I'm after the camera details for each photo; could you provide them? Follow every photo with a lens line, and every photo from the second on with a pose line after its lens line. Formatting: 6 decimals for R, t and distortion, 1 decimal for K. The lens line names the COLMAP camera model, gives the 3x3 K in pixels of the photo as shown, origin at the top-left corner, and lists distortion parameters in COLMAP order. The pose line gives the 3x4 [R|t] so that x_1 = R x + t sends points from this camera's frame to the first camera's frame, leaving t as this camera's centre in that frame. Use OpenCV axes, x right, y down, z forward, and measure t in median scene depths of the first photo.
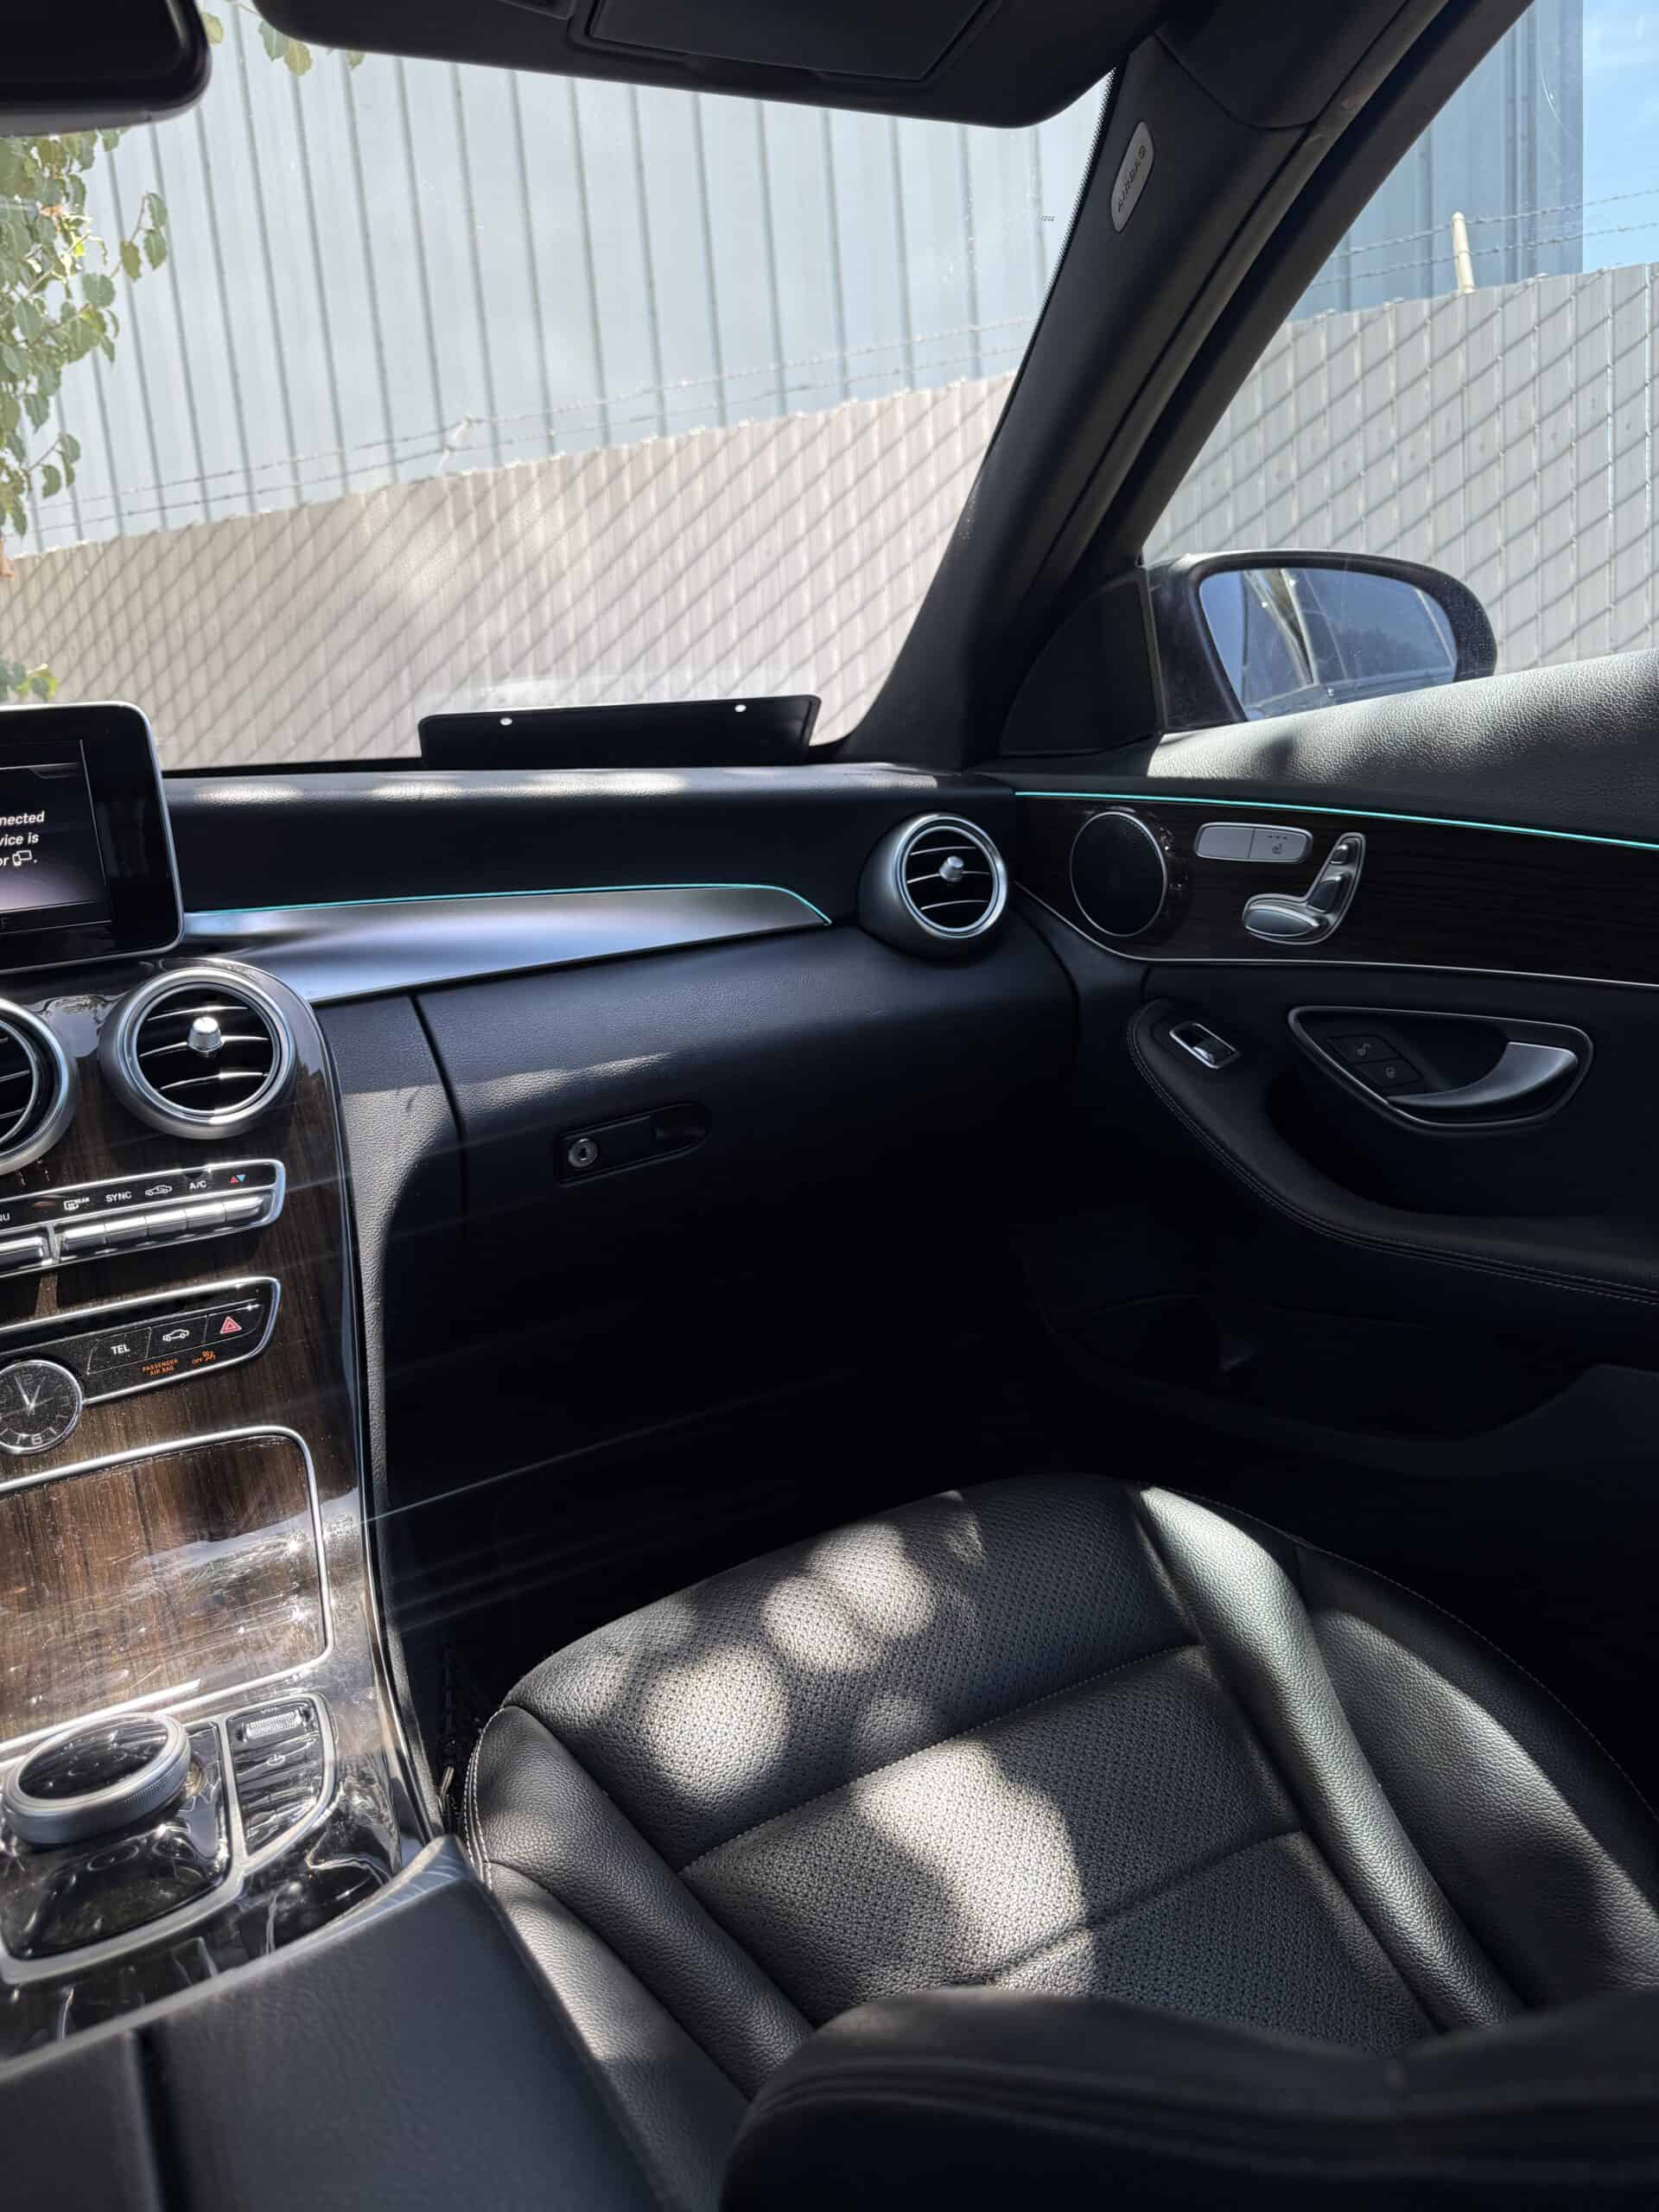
lens RADIAL K [[1563.2, 0, 848.2], [0, 1563.2, 1071.4], [0, 0, 1]] dist [0.067101, -0.117499]
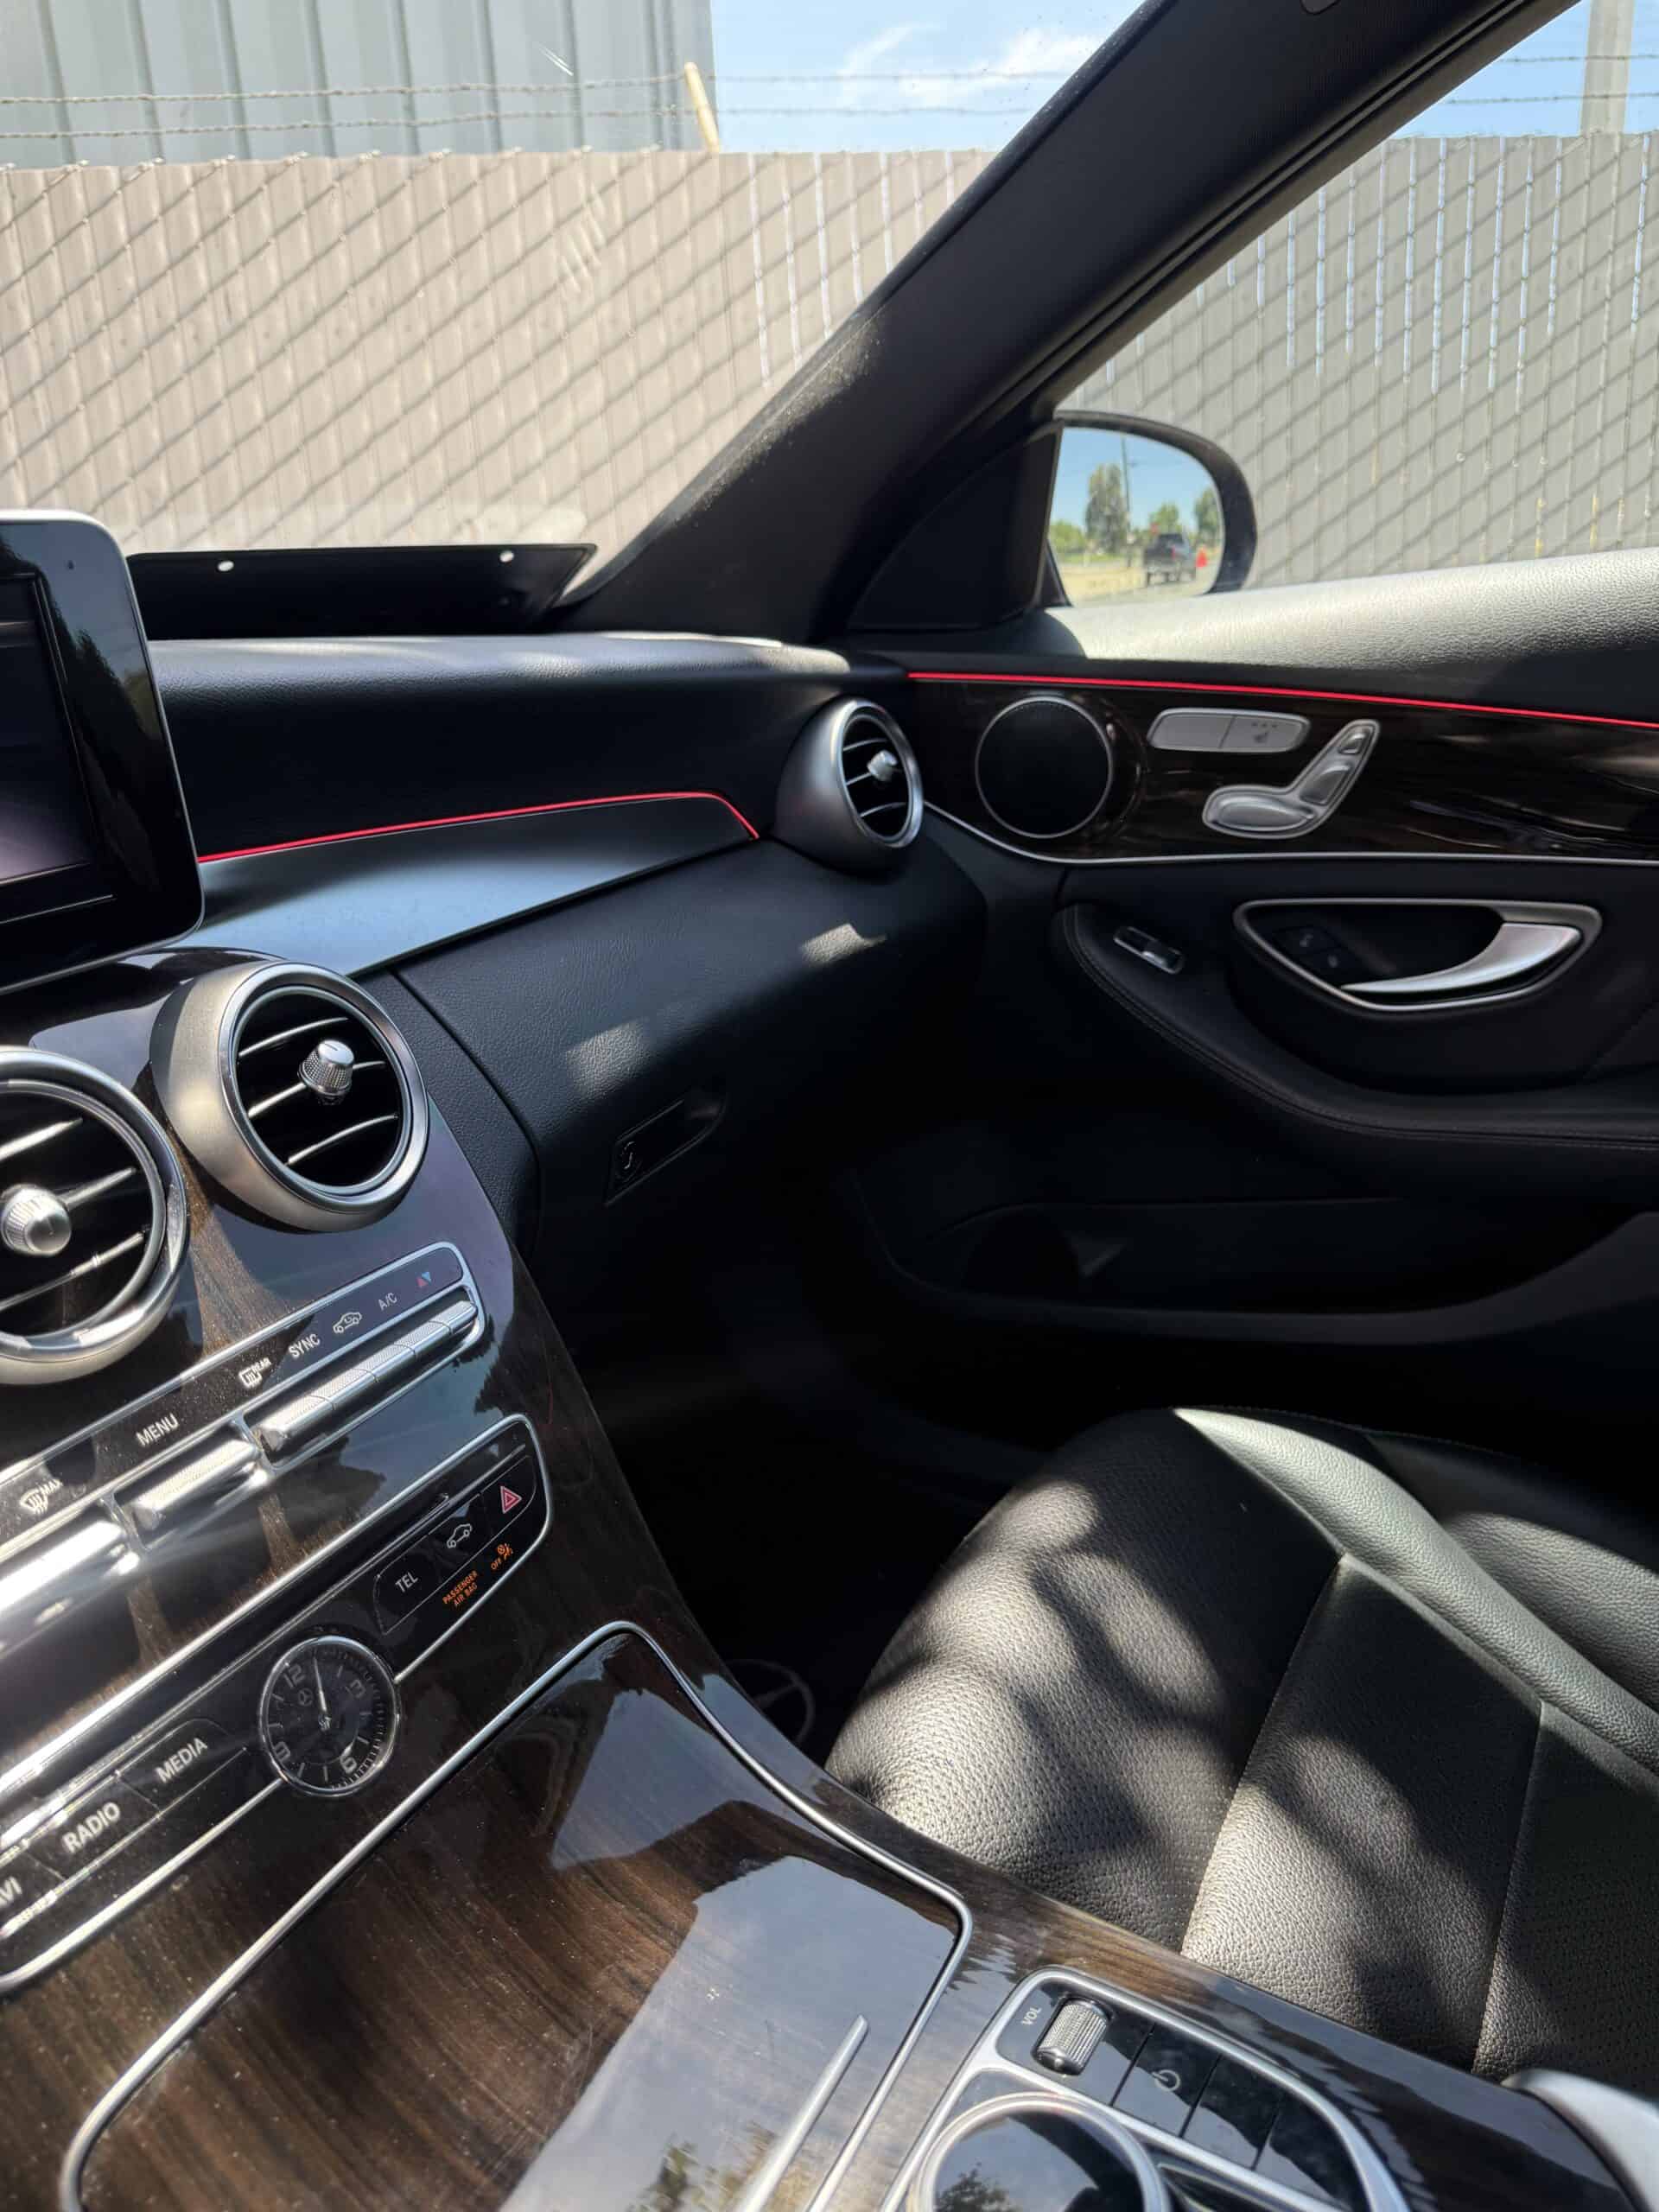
lens RADIAL K [[1552.4, 0, 826.5], [0, 1552.4, 1139.6], [0, 0, 1]] dist [0.023015, -0.047199]
pose [[0.852517, -0.142474, 0.502907, -0.454468], [0.081445, 0.986591, 0.141440, -0.054189], [-0.516315, -0.079621, 0.852690, 0.298158]]
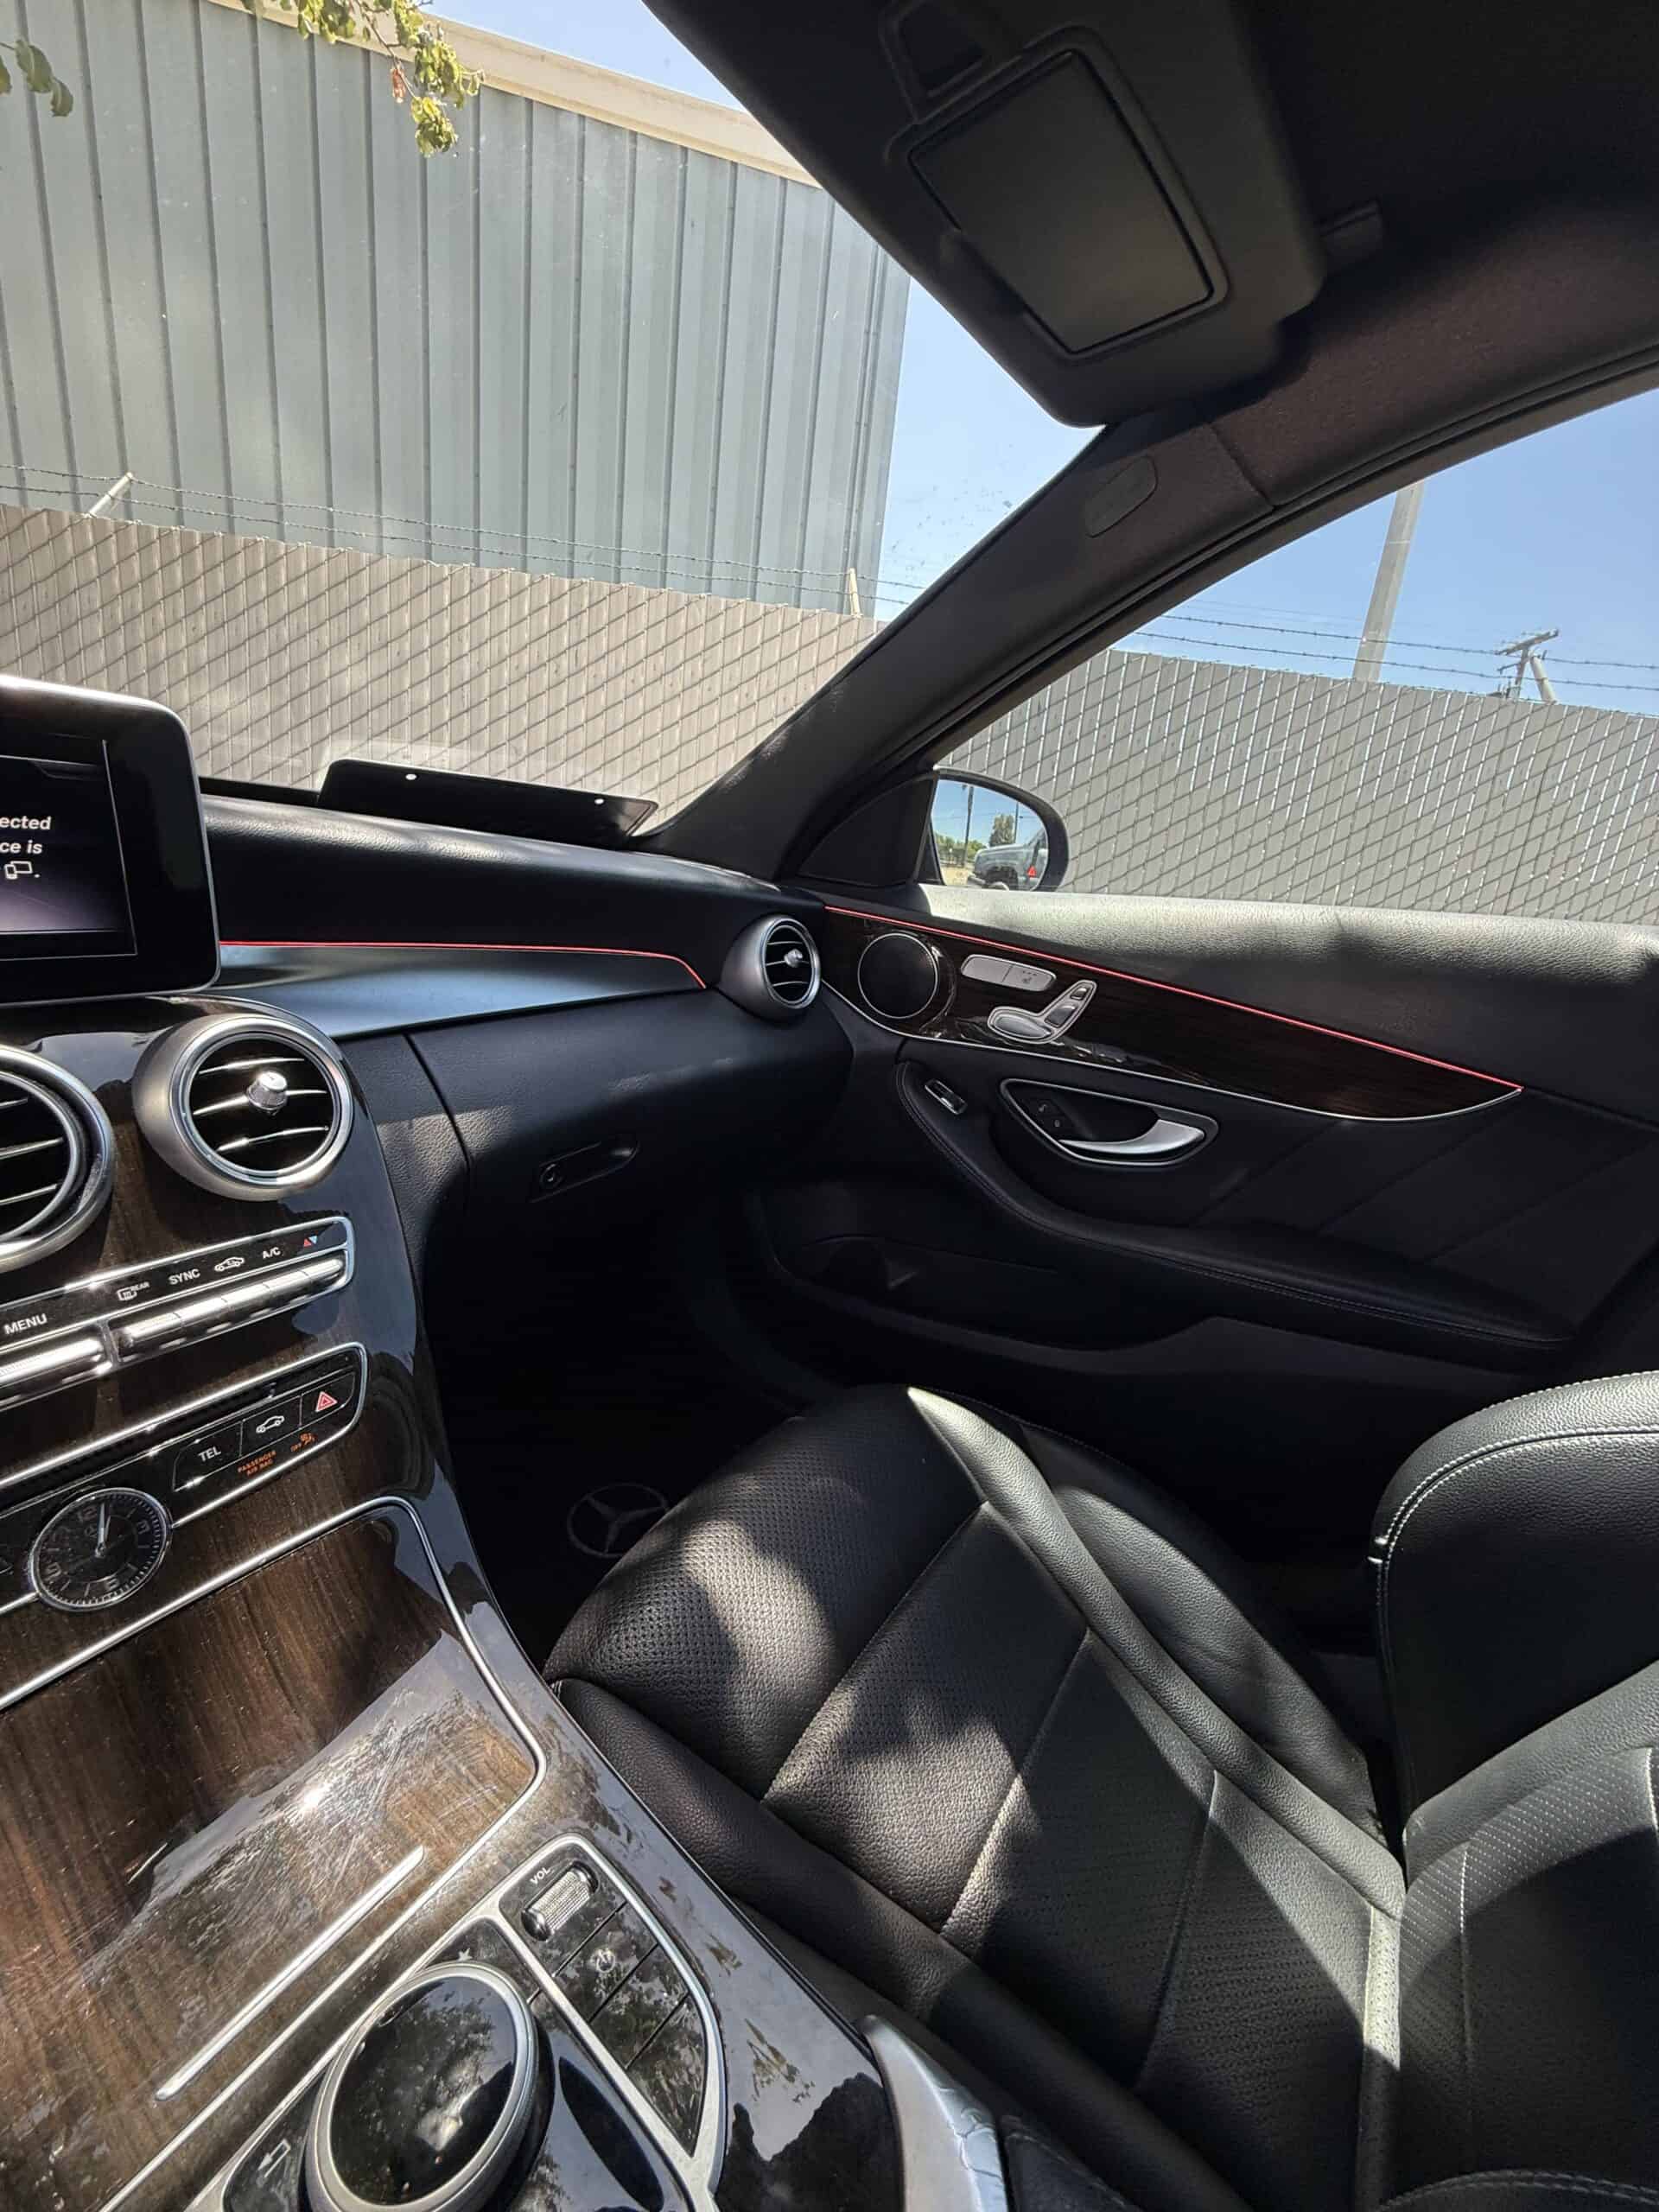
lens RADIAL K [[873.7, 0, 829.5], [0, 873.7, 1106.0], [0, 0, 1]] dist [-0.015387, 0.012368]
pose [[0.878881, 0.037314, 0.475579, -0.295046], [-0.085243, 0.993175, 0.079607, -0.069100], [-0.469362, -0.110505, 0.876064, 0.313266]]
